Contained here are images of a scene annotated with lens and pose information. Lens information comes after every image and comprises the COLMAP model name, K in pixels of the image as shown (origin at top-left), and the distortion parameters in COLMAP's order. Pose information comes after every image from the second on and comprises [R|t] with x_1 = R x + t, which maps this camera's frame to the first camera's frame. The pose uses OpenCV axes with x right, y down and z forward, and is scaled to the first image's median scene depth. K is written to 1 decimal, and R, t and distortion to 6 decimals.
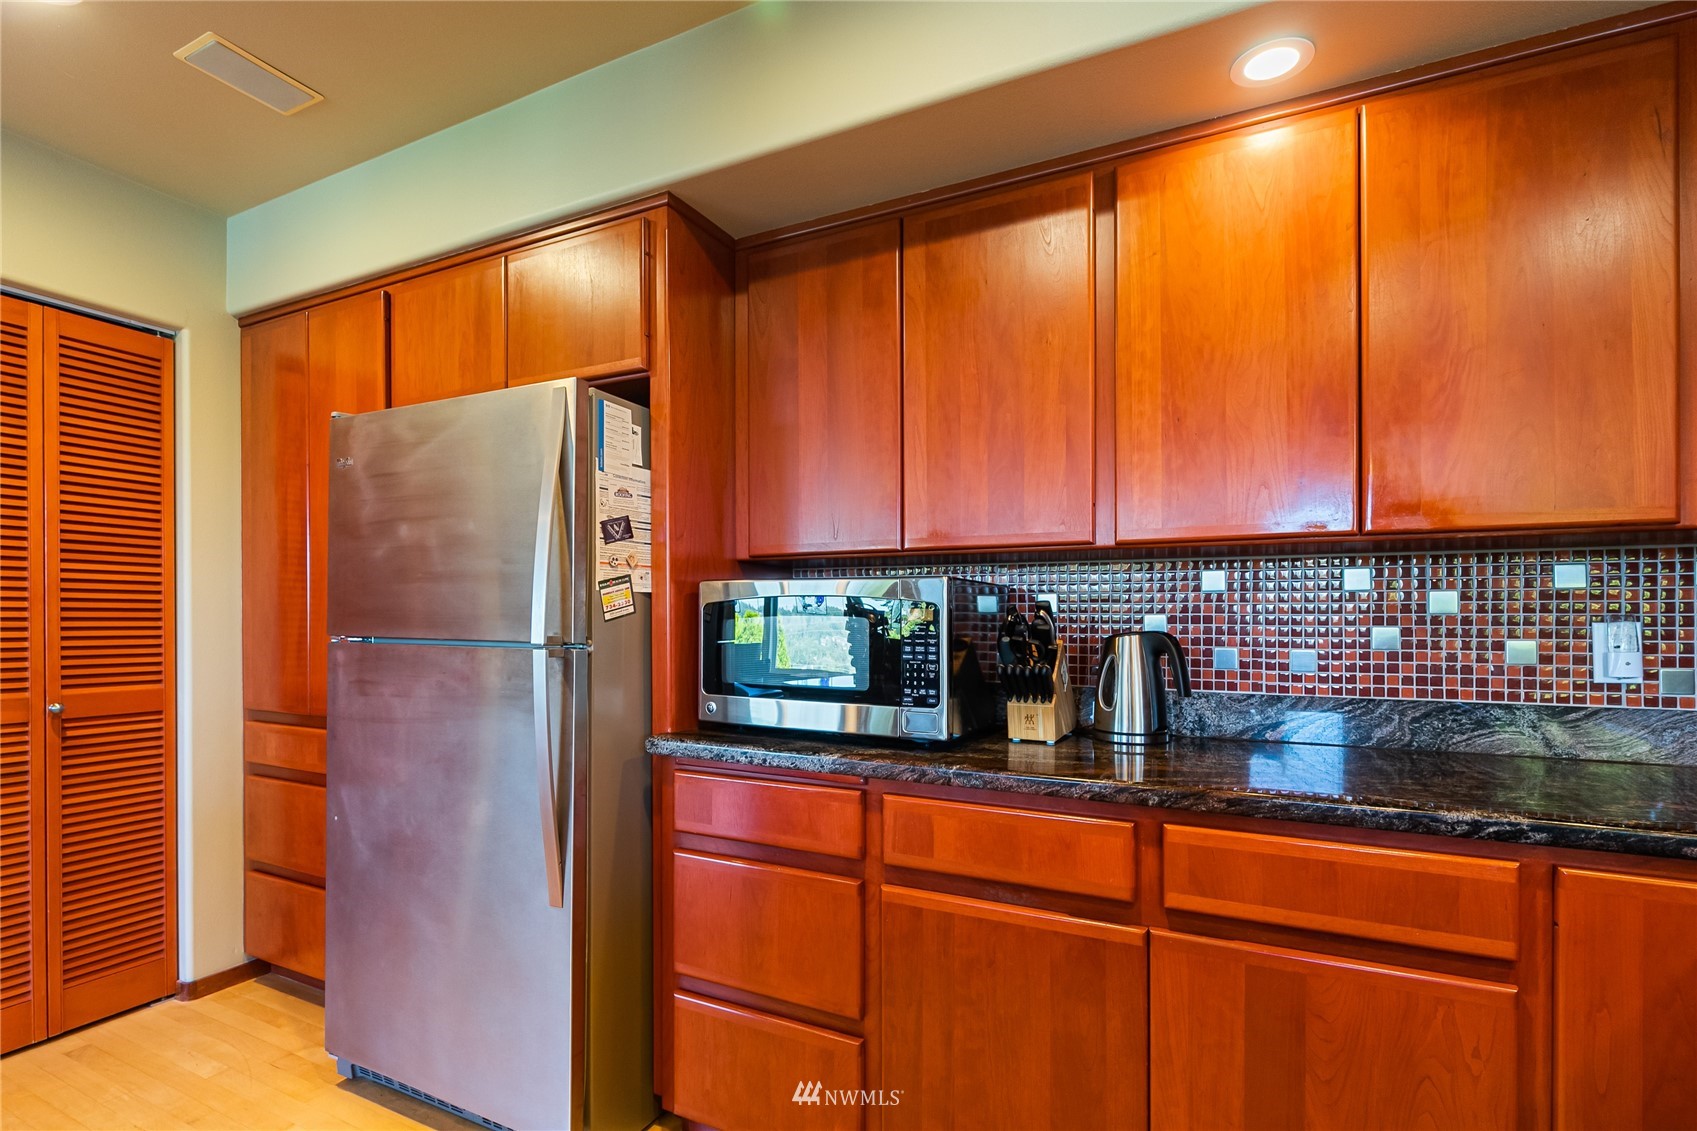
lens RADIAL K [[784.3, 0, 846.6], [0, 784.3, 624.0], [0, 0, 1]] dist [0.000748, -0.000126]
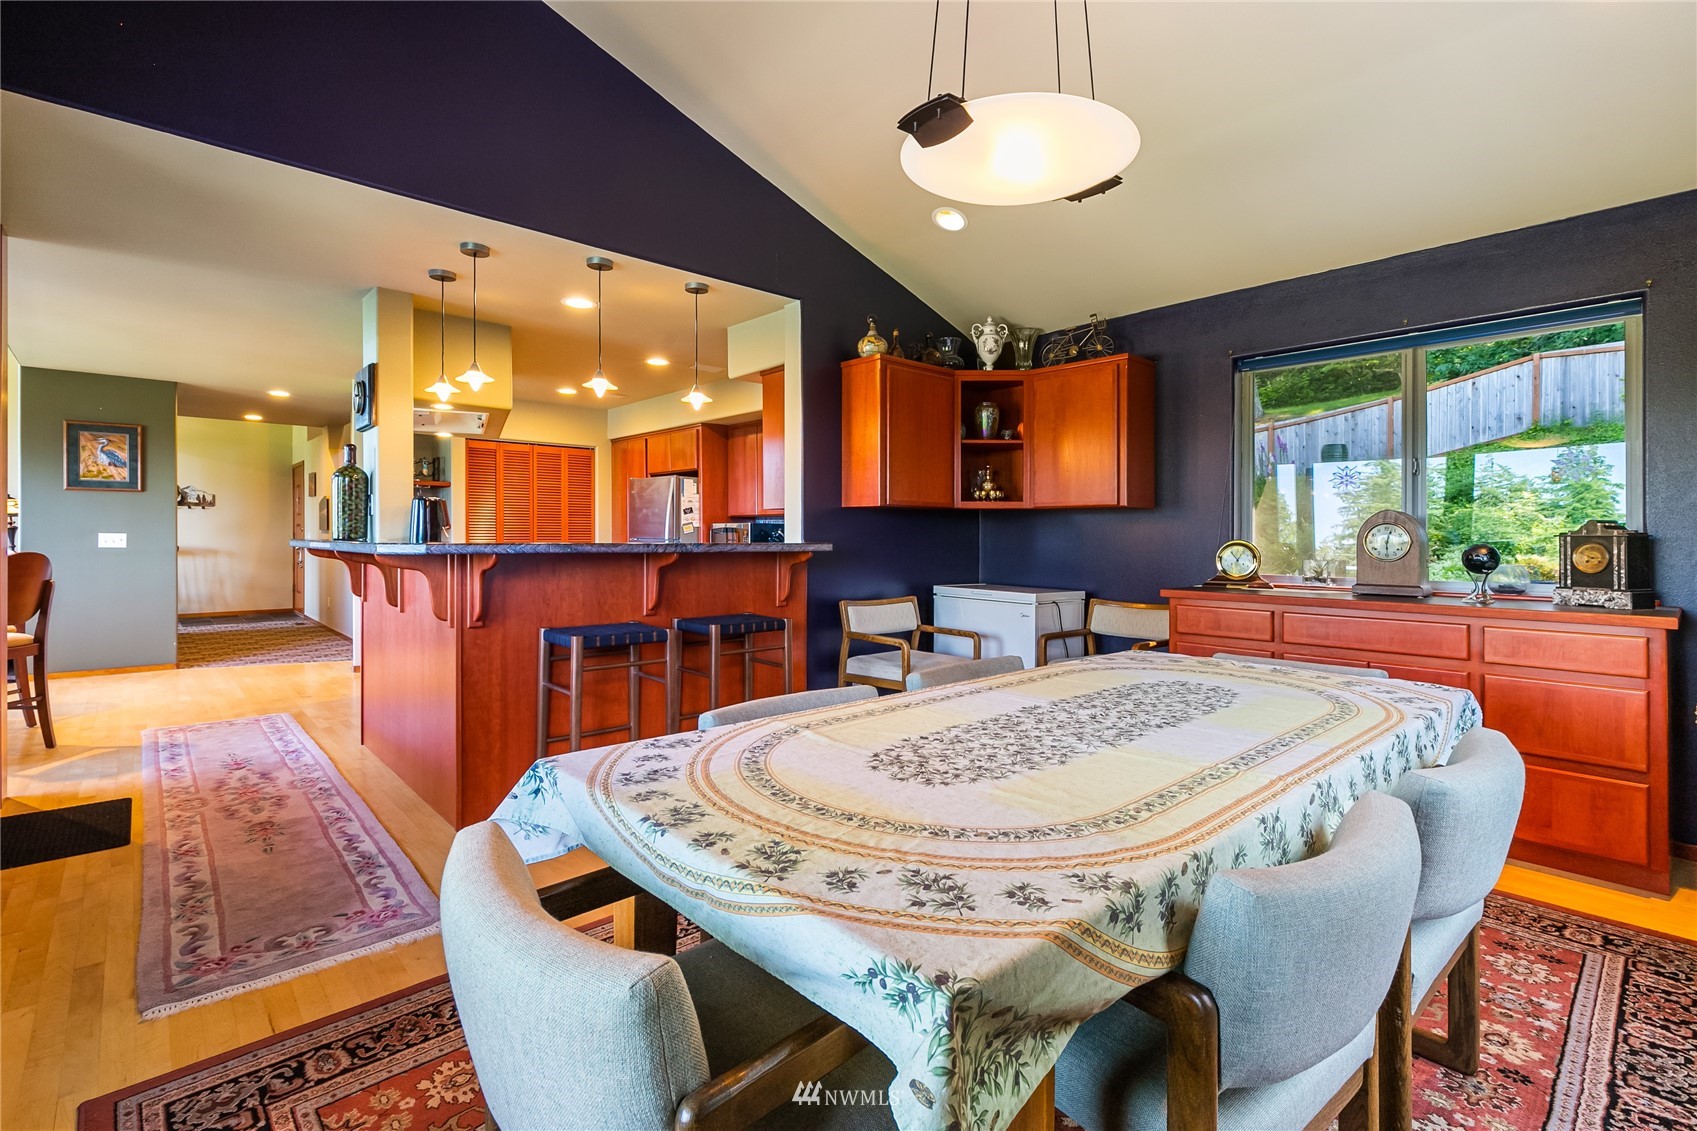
lens RADIAL K [[775.4, 0, 862.7], [0, 775.4, 557.6], [0, 0, 1]] dist [0.003042, 0.000401]
pose [[0.933934, 0.011612, -0.357257, 1.808909], [-0.004399, 0.999770, 0.020996, 0.025485], [0.357419, -0.018037, 0.933770, -2.181595]]
